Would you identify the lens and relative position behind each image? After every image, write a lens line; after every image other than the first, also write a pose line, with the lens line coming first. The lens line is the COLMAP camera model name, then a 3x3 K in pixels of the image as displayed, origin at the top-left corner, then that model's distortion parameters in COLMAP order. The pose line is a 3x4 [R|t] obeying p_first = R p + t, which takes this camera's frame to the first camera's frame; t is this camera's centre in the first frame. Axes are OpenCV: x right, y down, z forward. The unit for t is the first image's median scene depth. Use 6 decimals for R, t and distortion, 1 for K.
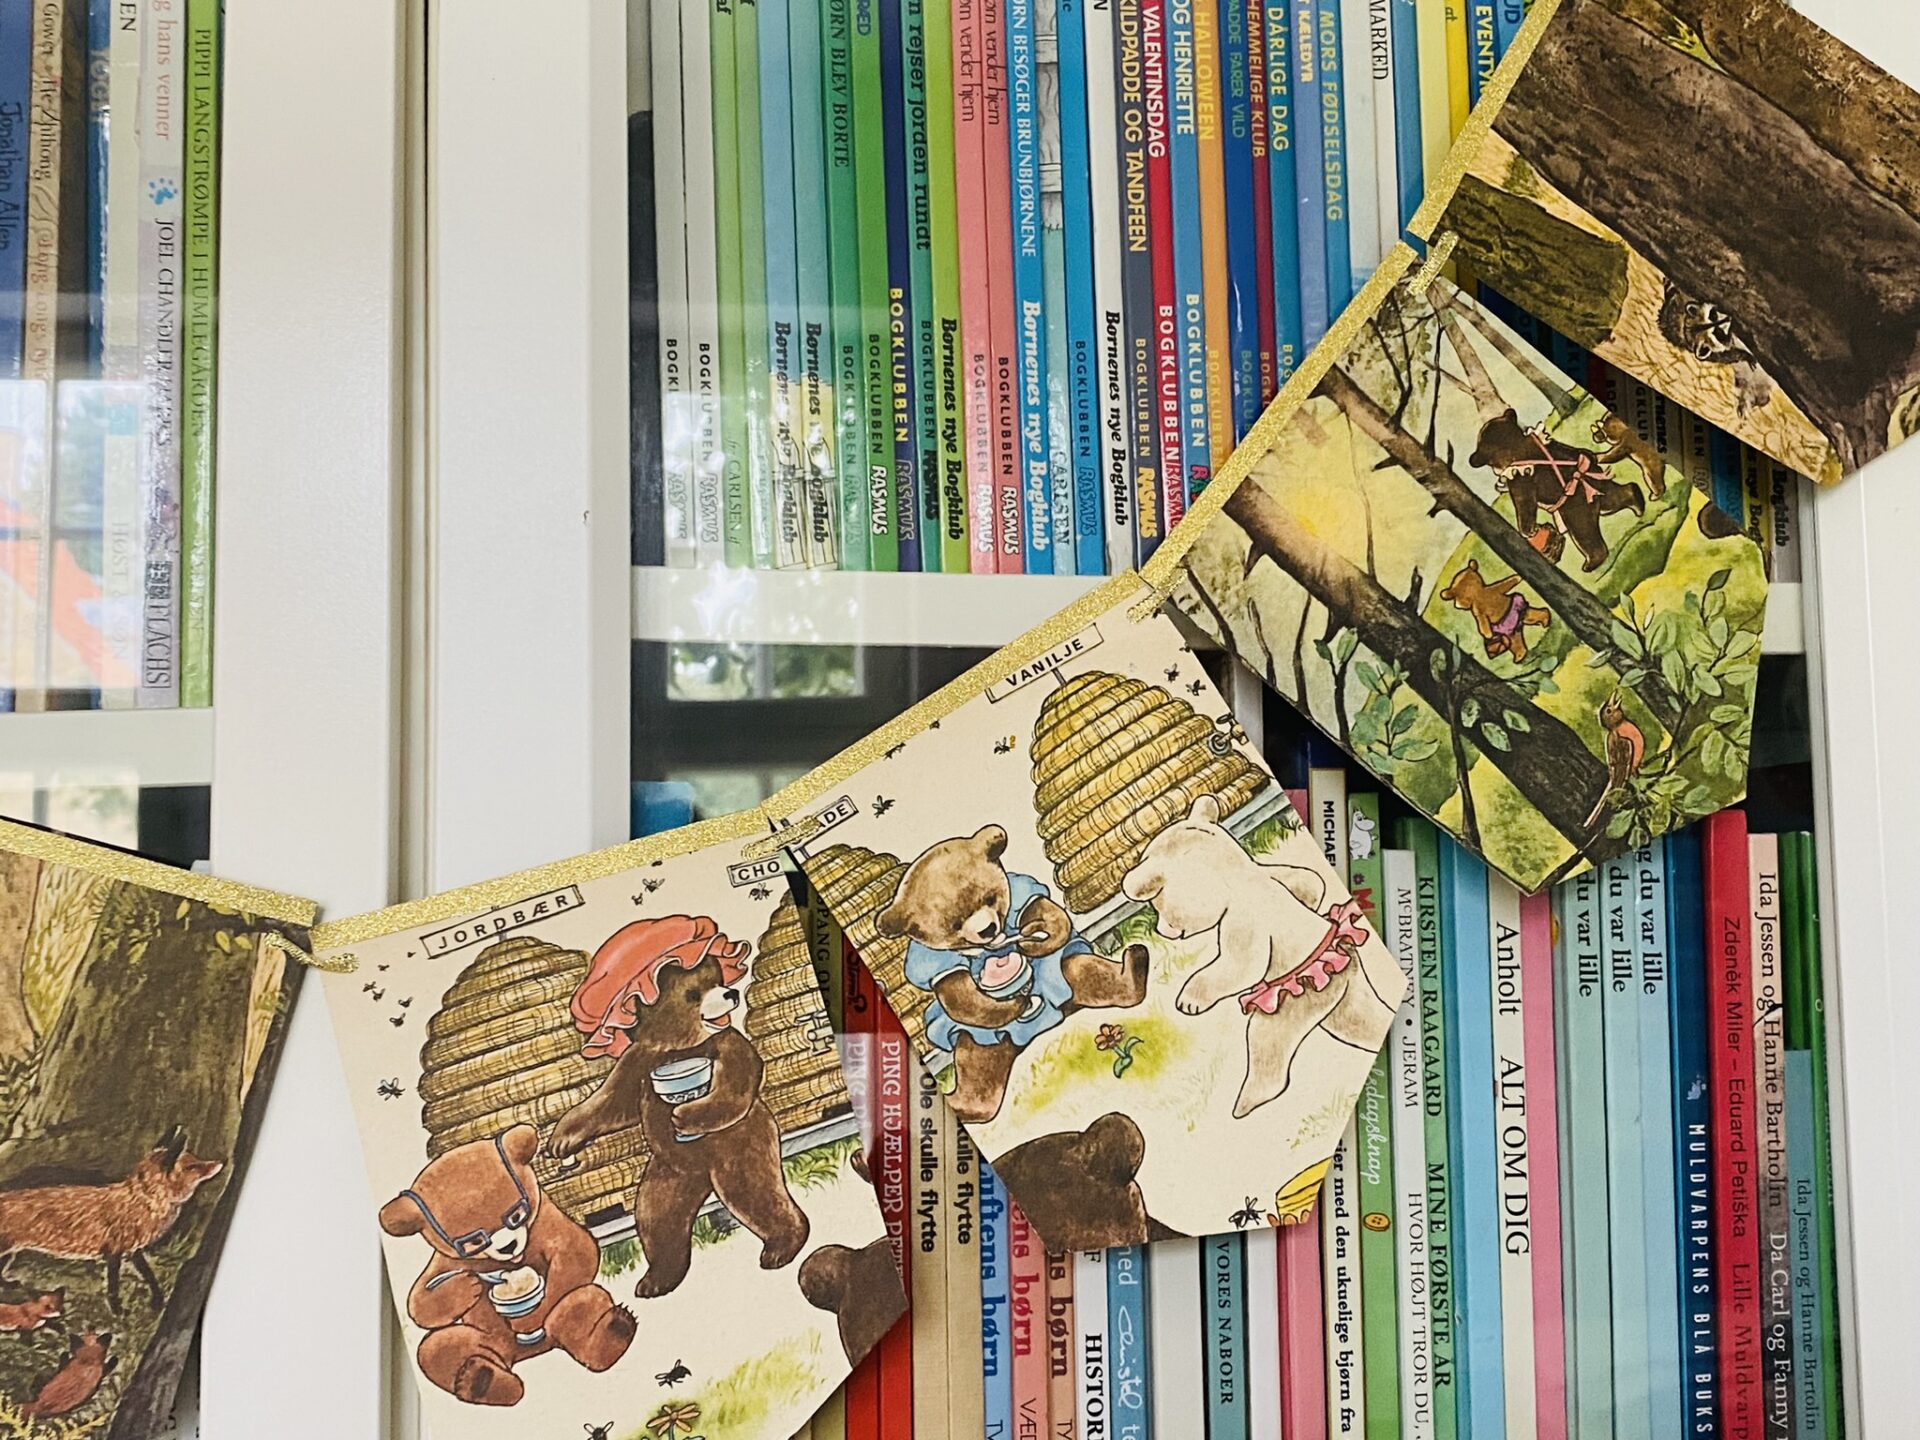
lens RADIAL K [[2177.6, 0, 967.0], [0, 2177.6, 716.7], [0, 0, 1]] dist [0.042396, 0.000000]
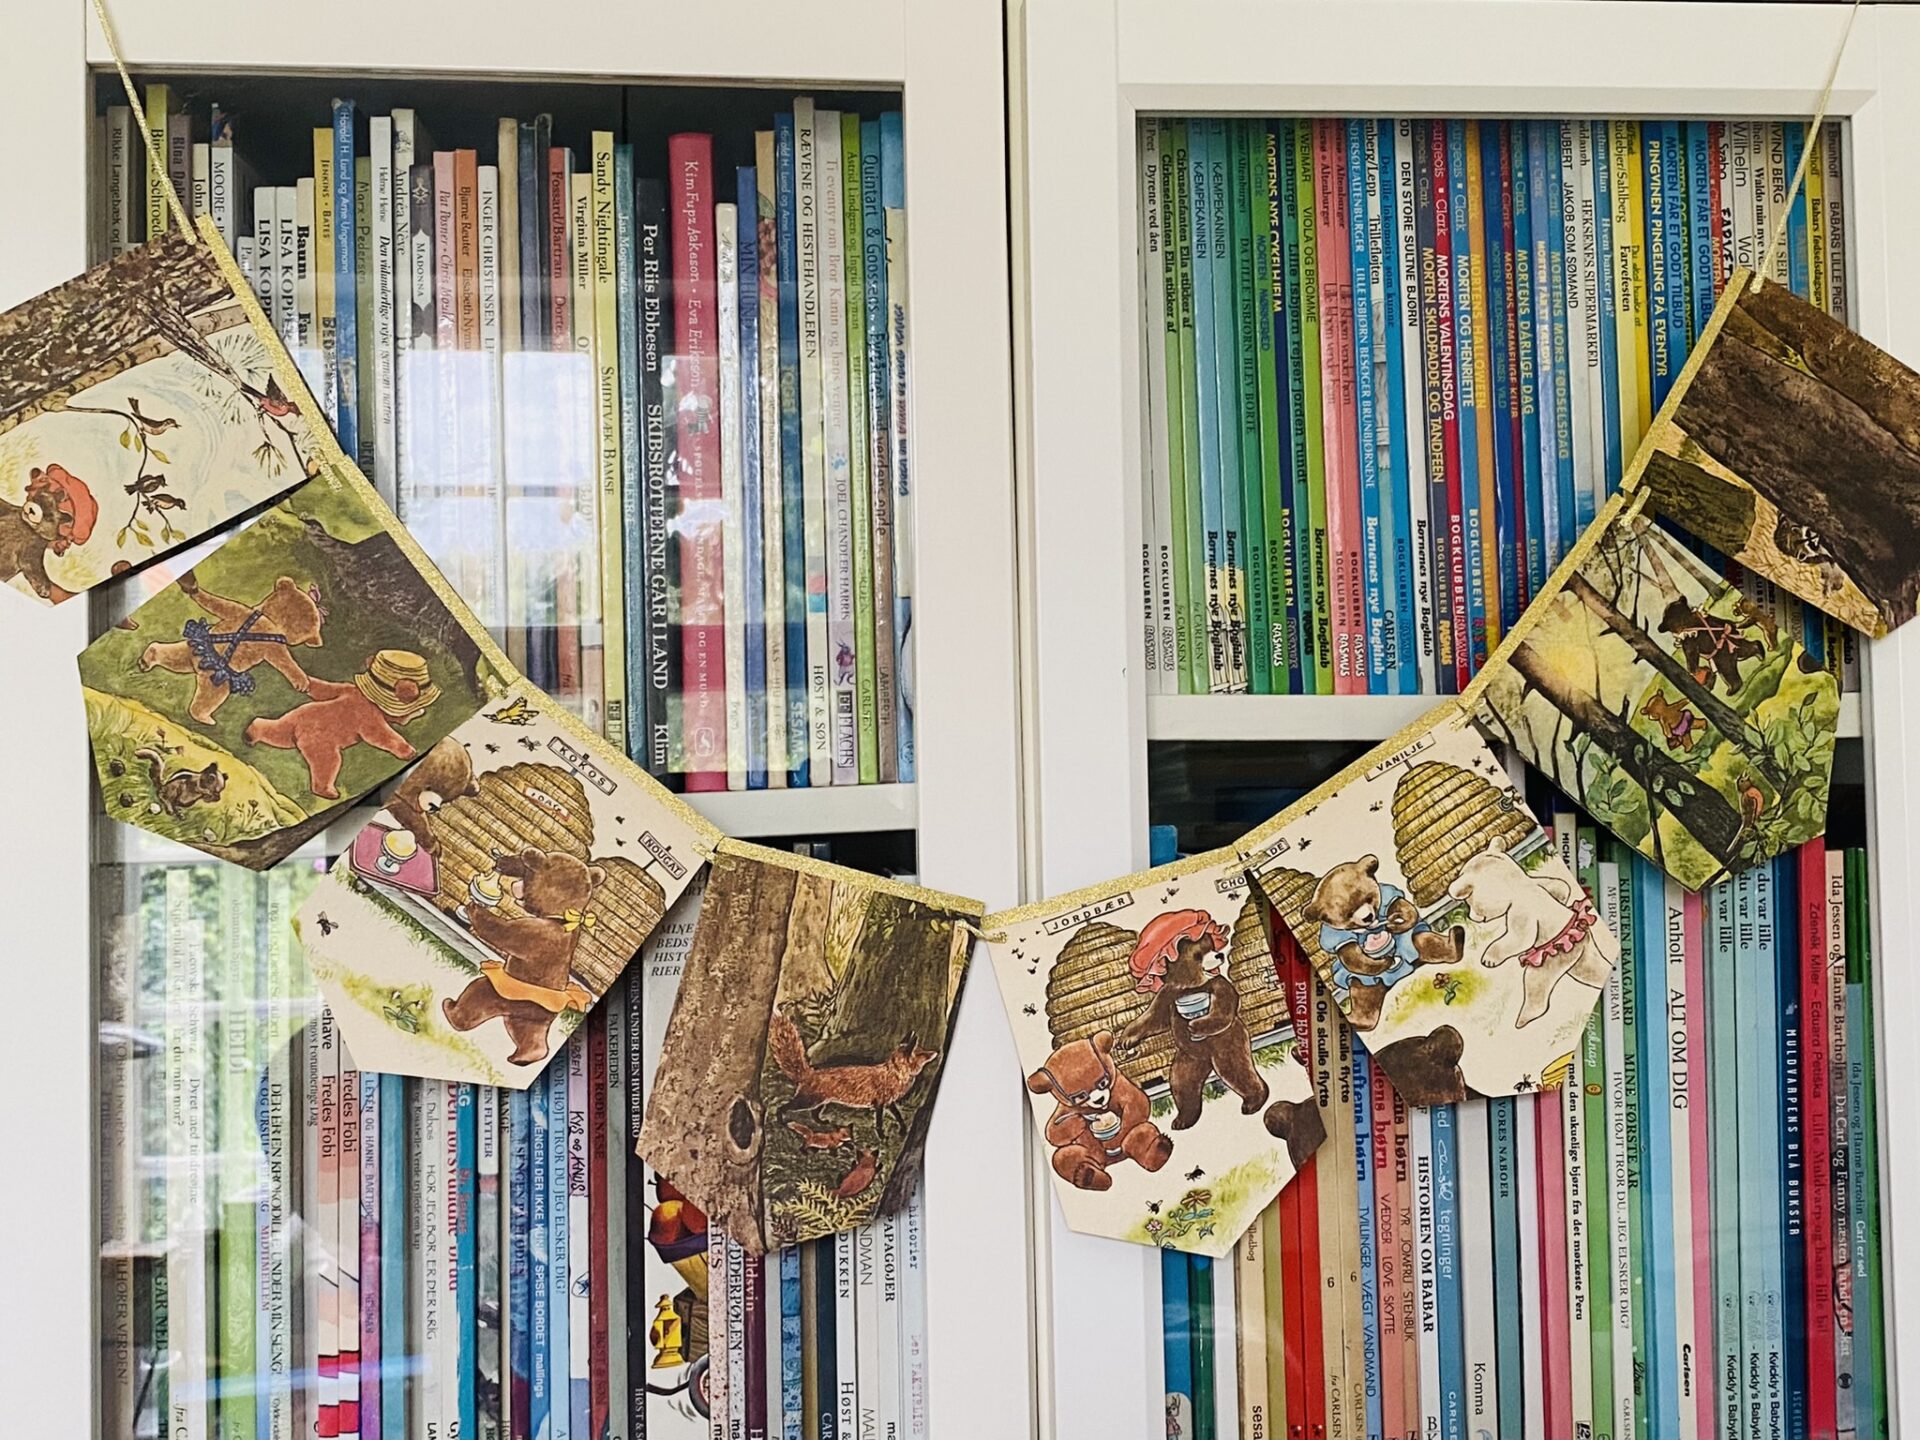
lens RADIAL K [[2177.6, 0, 936.9], [0, 2177.6, 721.5], [0, 0, 1]] dist [0.042396, 0.000000]
pose [[0.999739, -0.006826, -0.021790, -0.255113], [0.008035, 0.998406, 0.055870, -0.133631], [0.021374, -0.056031, 0.998200, -0.604987]]
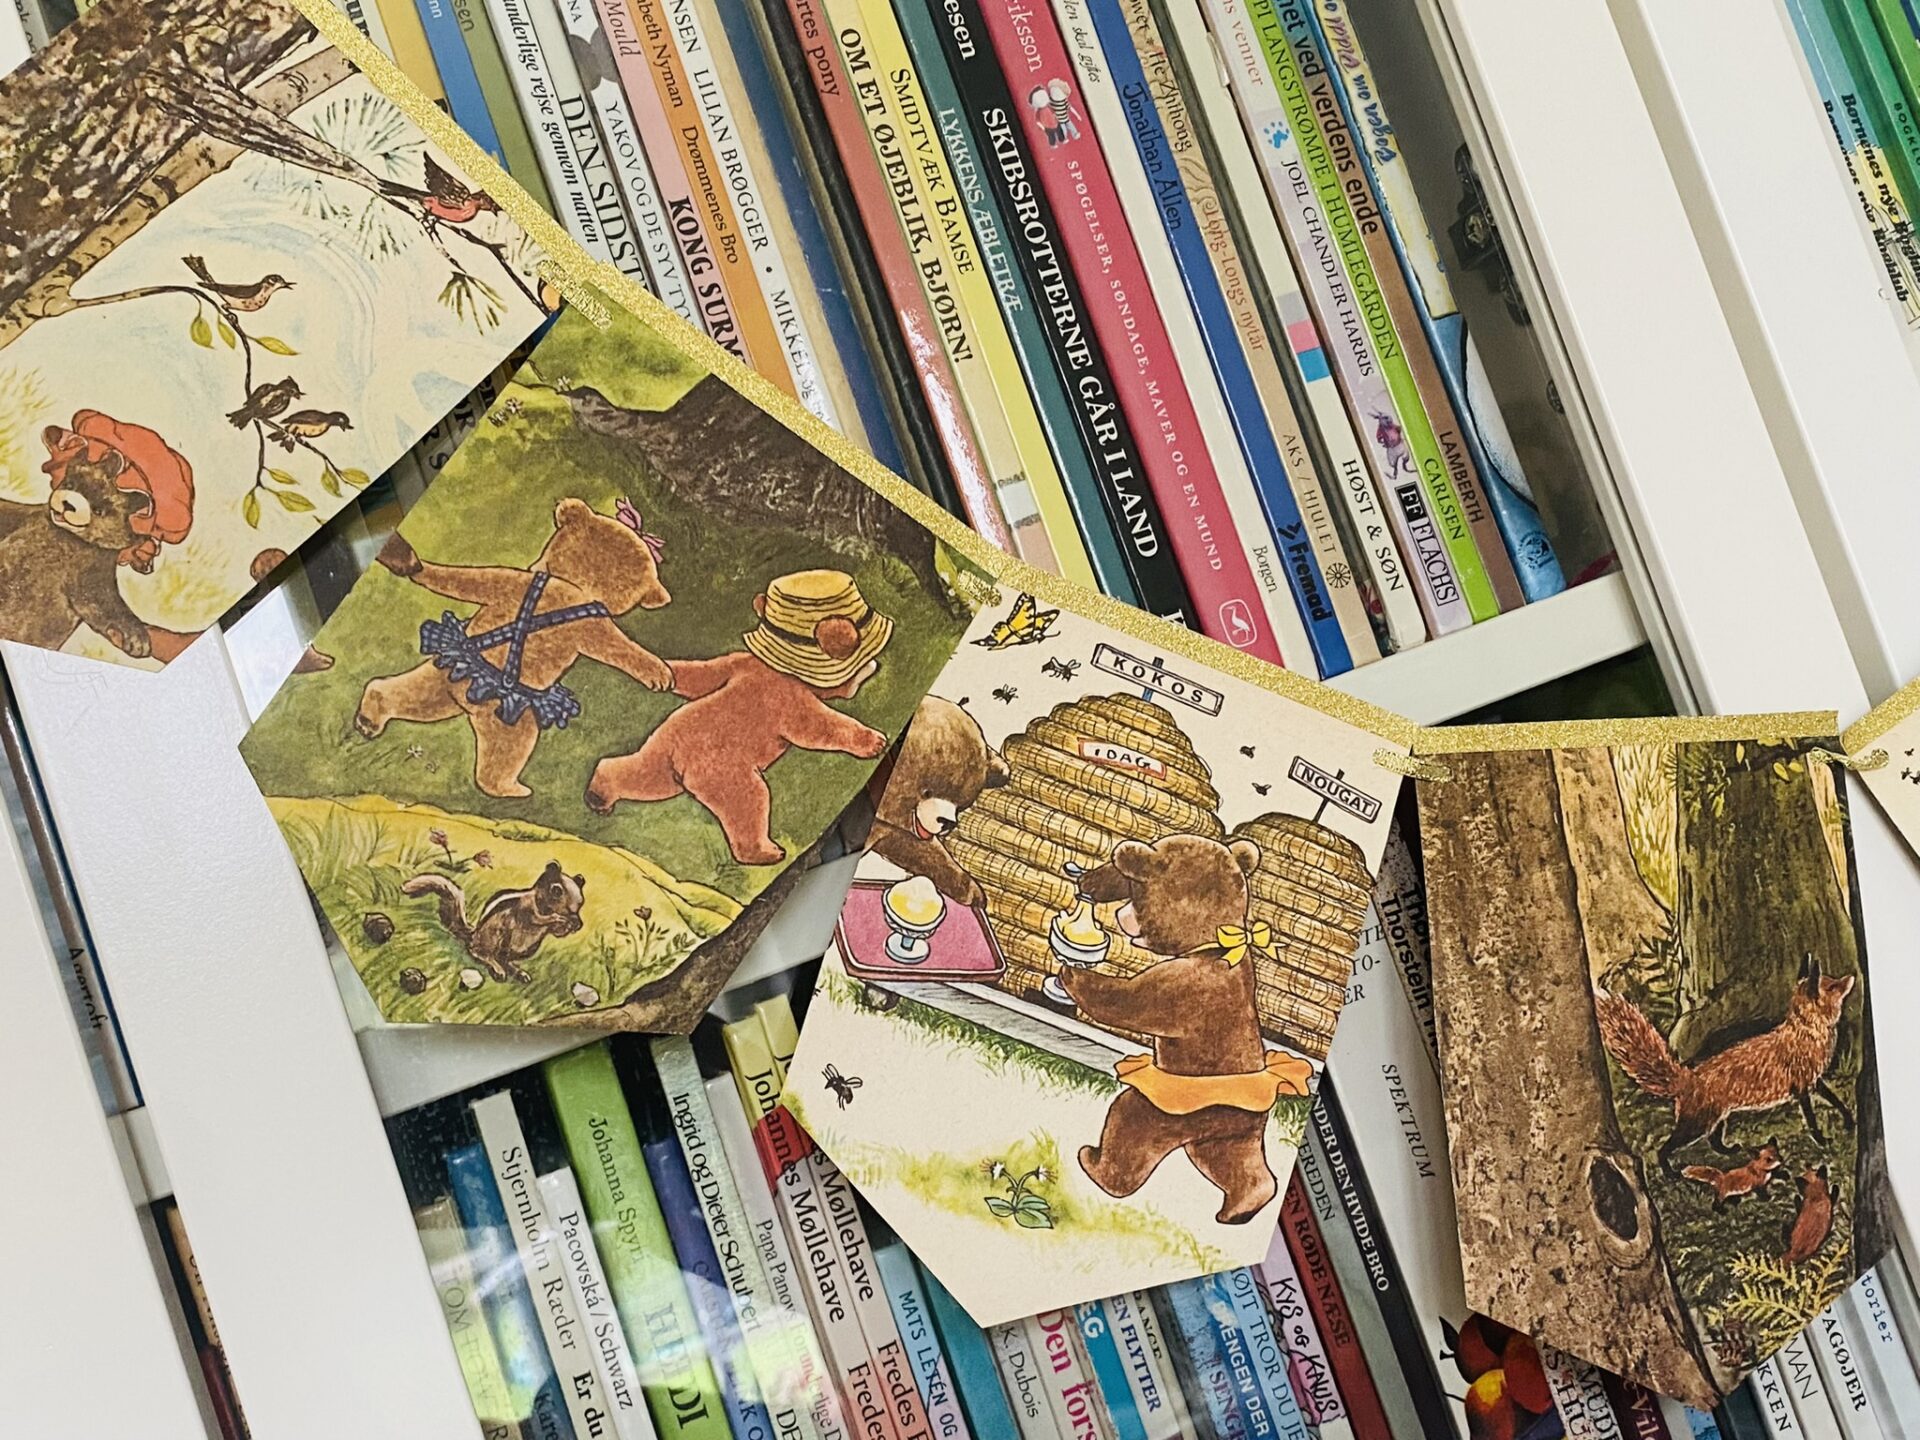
lens RADIAL K [[2177.6, 0, 930.0], [0, 2177.6, 717.6], [0, 0, 1]] dist [0.042396, 0.000000]
pose [[0.941023, -0.305355, 0.145720, -0.730270], [0.305696, 0.951906, 0.020605, -0.053932], [-0.145003, 0.025156, 0.989111, 0.042469]]
